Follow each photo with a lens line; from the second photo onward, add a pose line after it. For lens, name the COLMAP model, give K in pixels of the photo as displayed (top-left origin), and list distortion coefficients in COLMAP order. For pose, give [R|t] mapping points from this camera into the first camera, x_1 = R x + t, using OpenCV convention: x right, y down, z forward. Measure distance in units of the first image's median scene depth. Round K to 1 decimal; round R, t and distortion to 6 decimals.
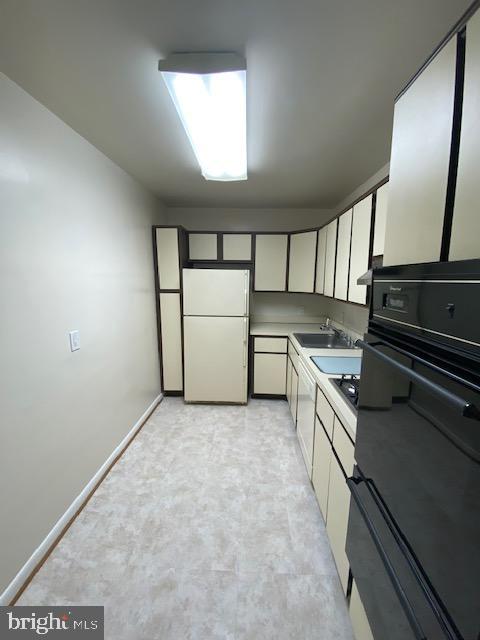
lens RADIAL K [[258.3, 0, 240.0], [0, 258.3, 320.0], [0, 0, 1]] dist [-0.000386, -0.000129]
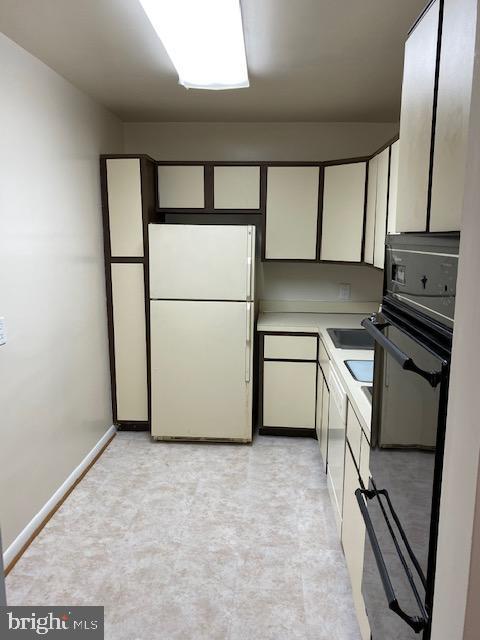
lens RADIAL K [[486.6, 0, 240.0], [0, 486.6, 320.0], [0, 0, 1]] dist [0.004314, 0.004914]
pose [[0.999779, 0.002230, -0.020894, 0.029249], [-0.001933, 0.999896, 0.014267, 0.019453], [0.020924, -0.014224, 0.999680, -0.210686]]
